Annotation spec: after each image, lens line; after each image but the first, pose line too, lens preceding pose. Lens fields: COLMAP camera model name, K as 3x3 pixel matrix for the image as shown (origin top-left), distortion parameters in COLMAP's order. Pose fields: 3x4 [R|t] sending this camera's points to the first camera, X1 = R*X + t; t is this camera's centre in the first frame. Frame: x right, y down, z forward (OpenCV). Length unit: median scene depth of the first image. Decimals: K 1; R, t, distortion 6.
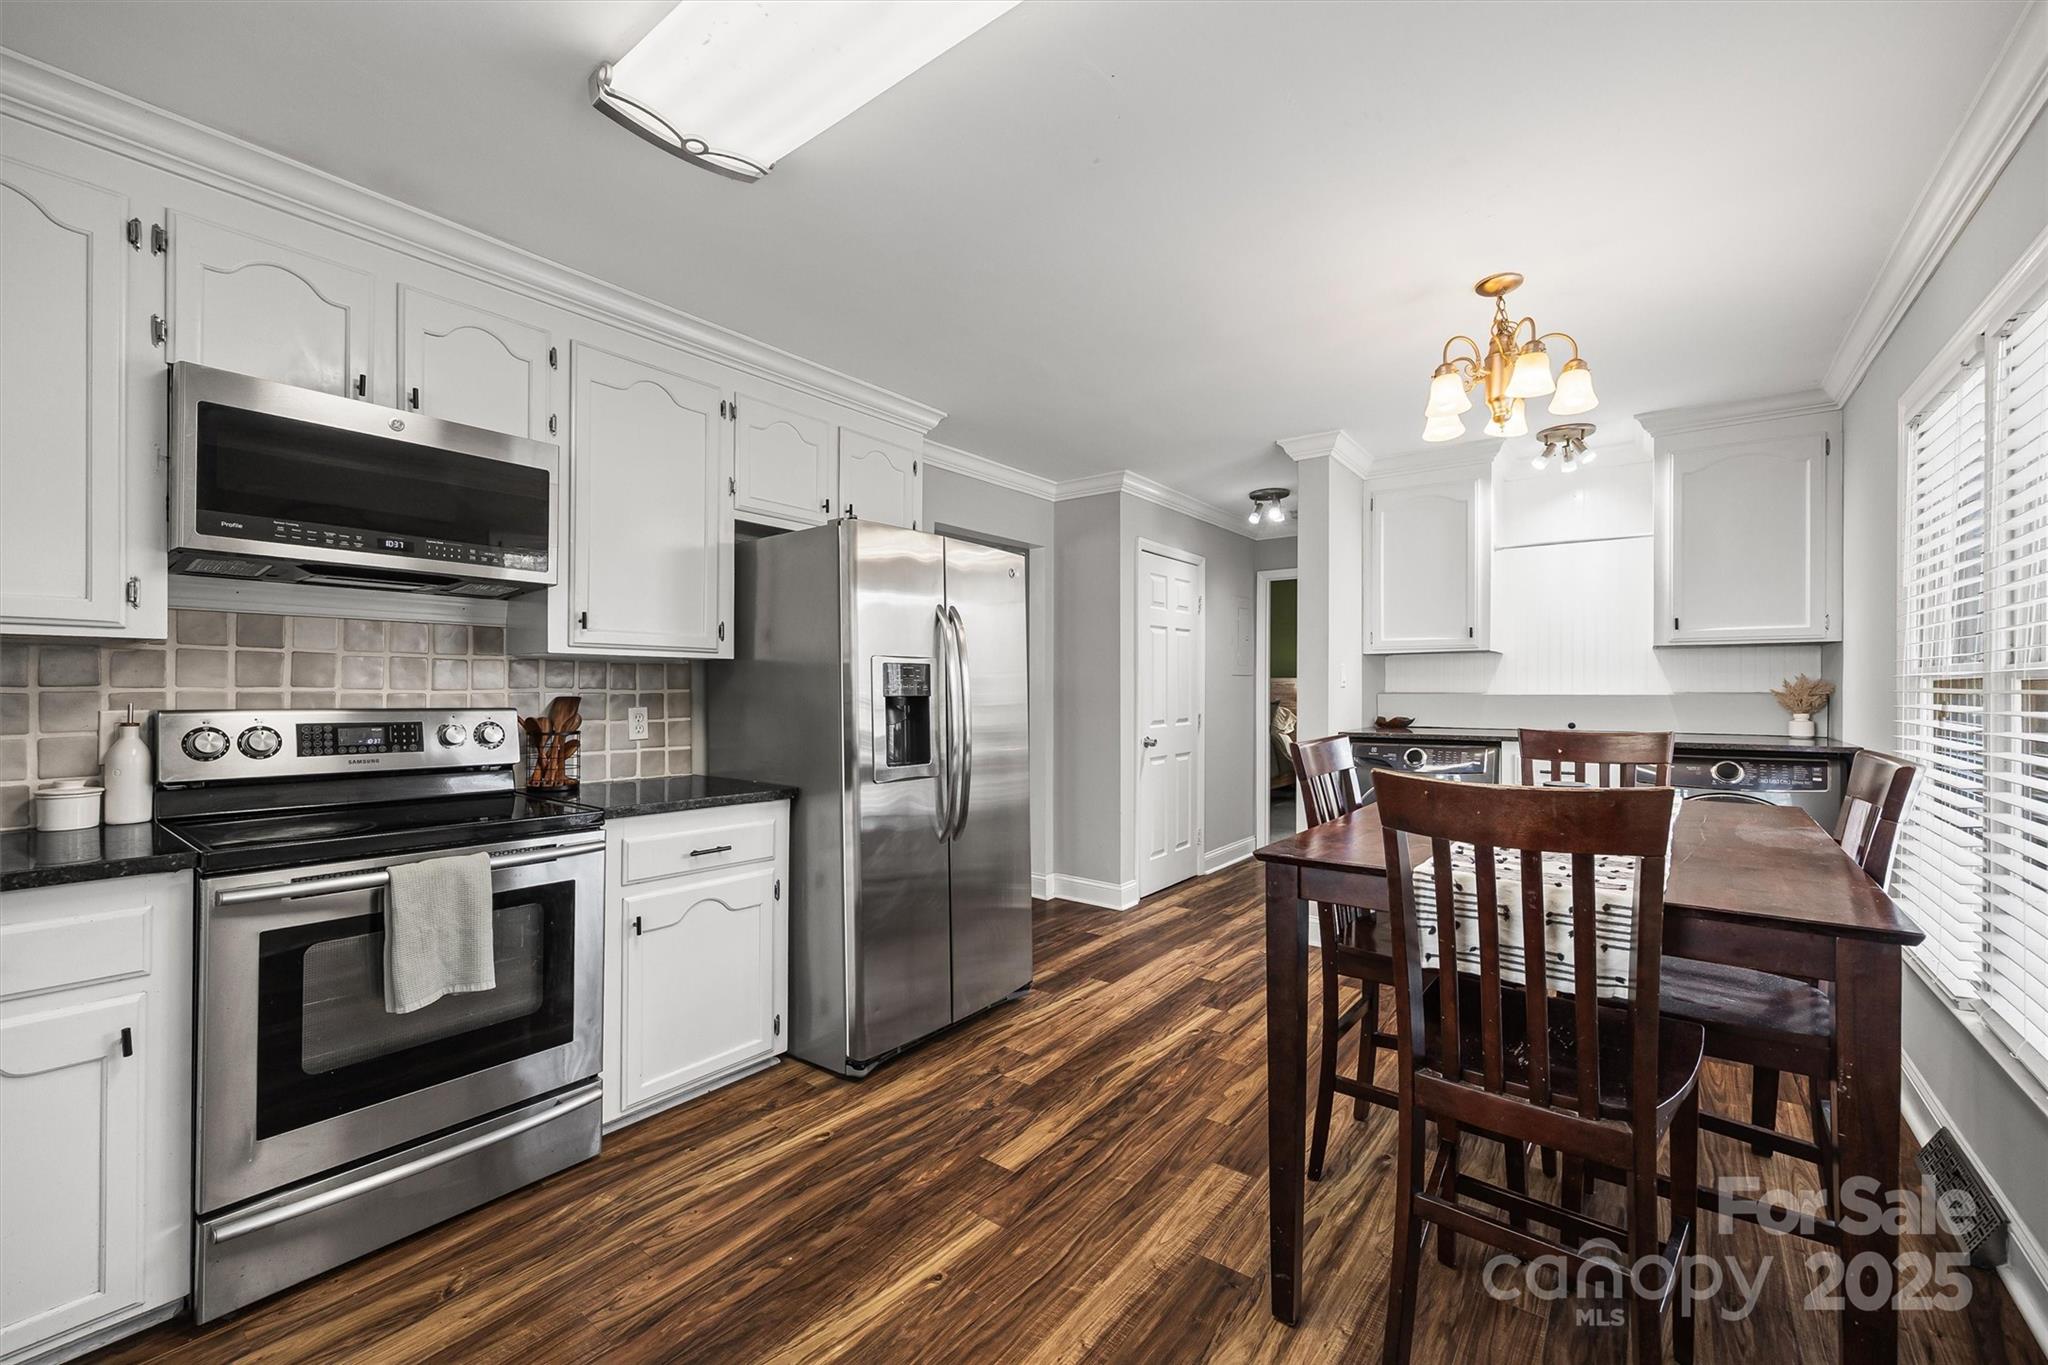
lens RADIAL K [[814.1, 0, 1042.0], [0, 814.1, 685.1], [0, 0, 1]] dist [-0.000814, 0.000040]
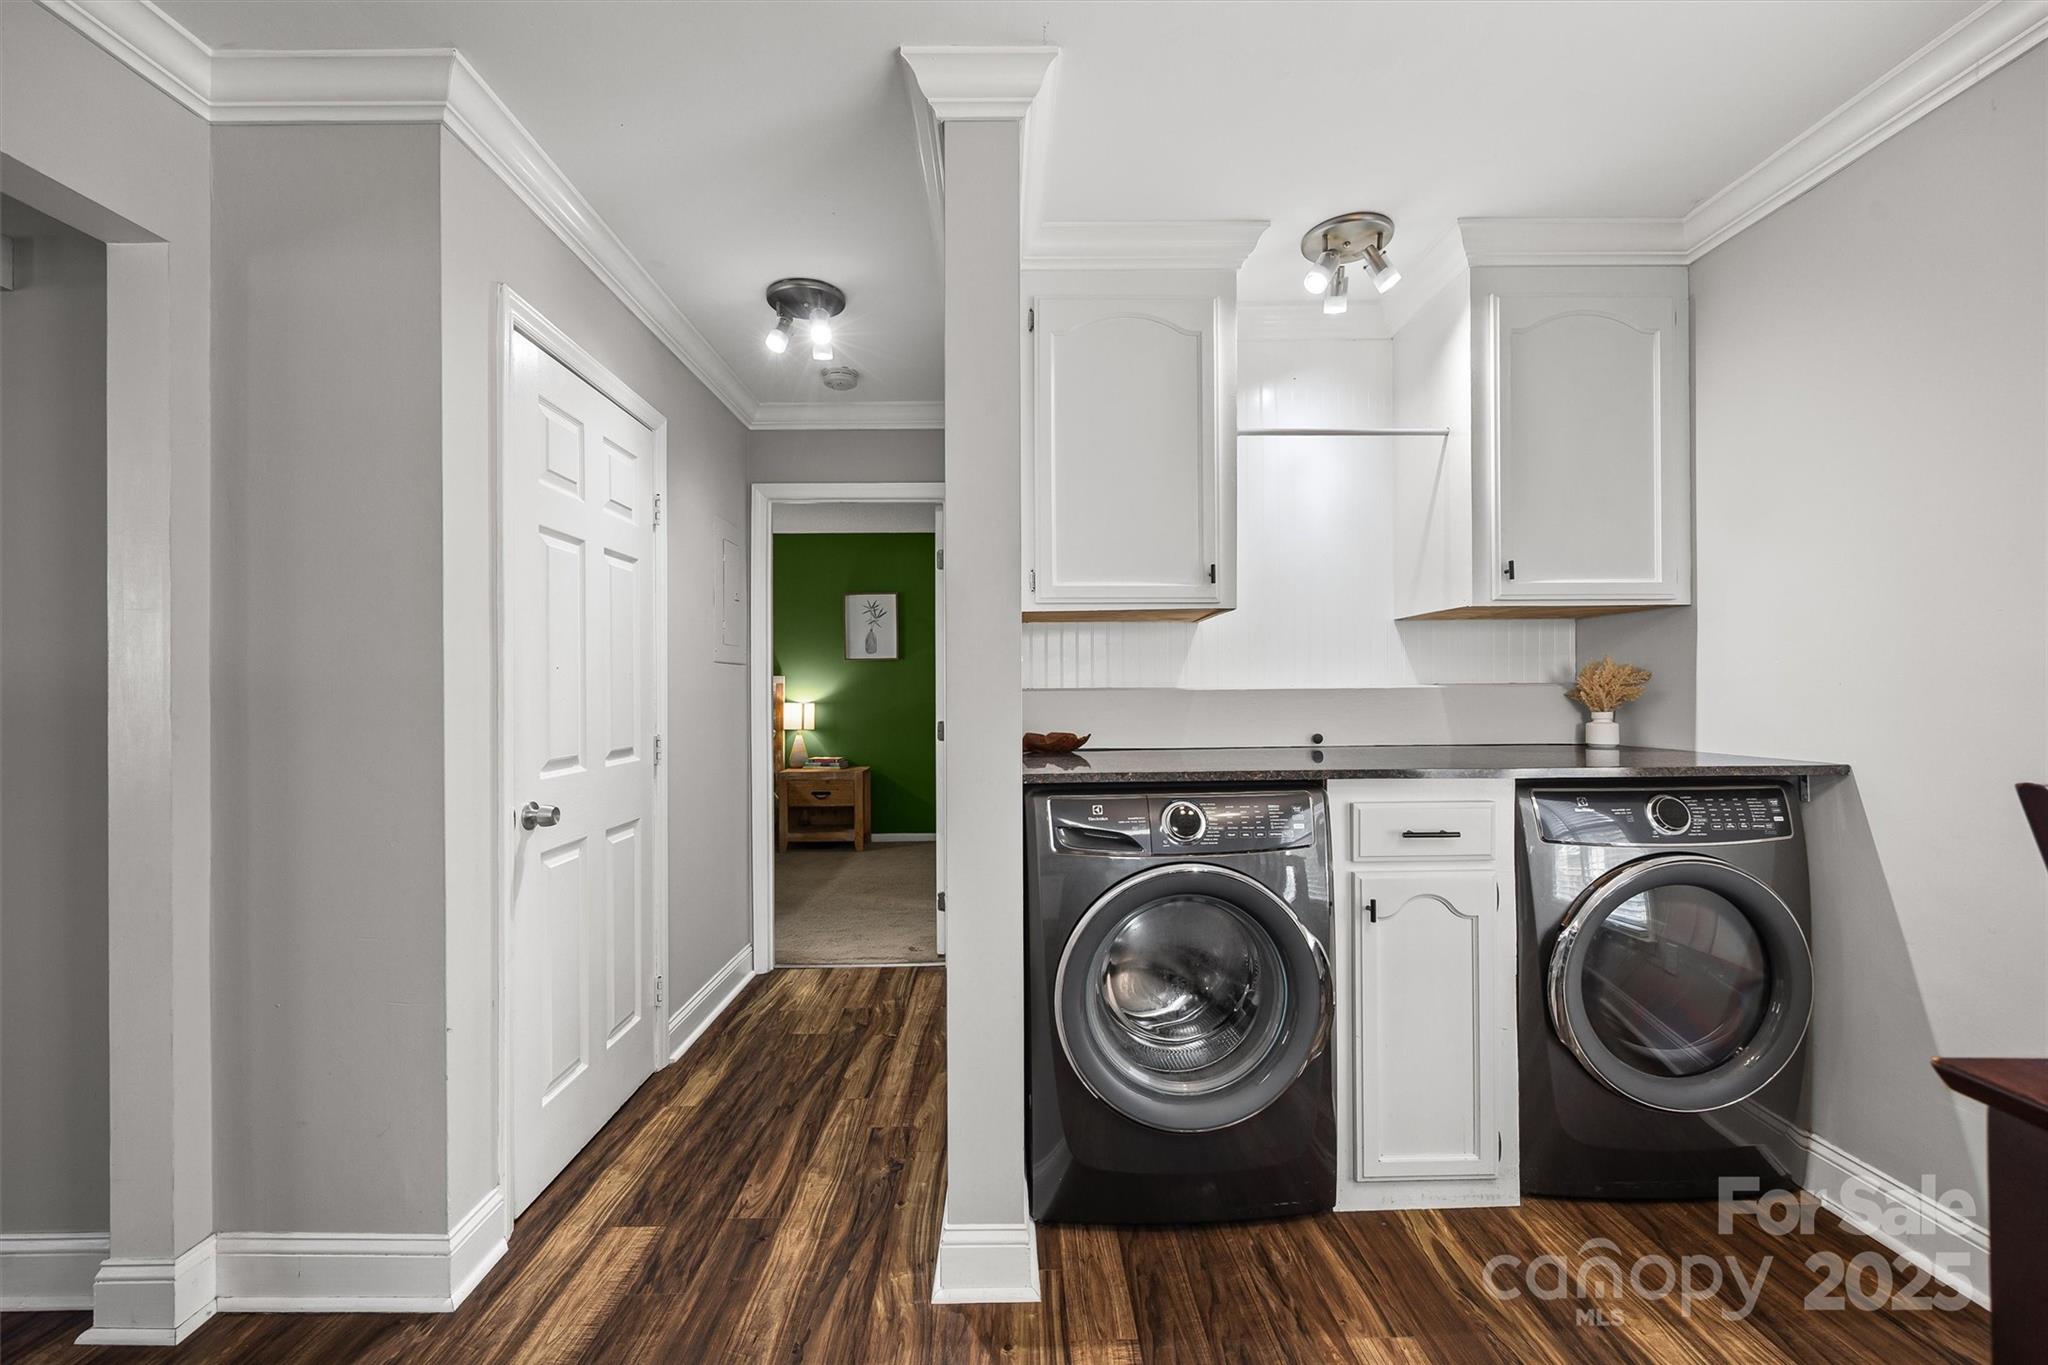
lens RADIAL K [[846.3, 0, 1024.0], [0, 846.3, 682.5], [0, 0, 1]] dist [-0.000711, 0.000232]
pose [[0.794161, -0.003017, 0.607700, 0.071888], [0.005750, 0.999980, -0.002550, 0.007316], [-0.607681, 0.005519, 0.794162, 0.546967]]
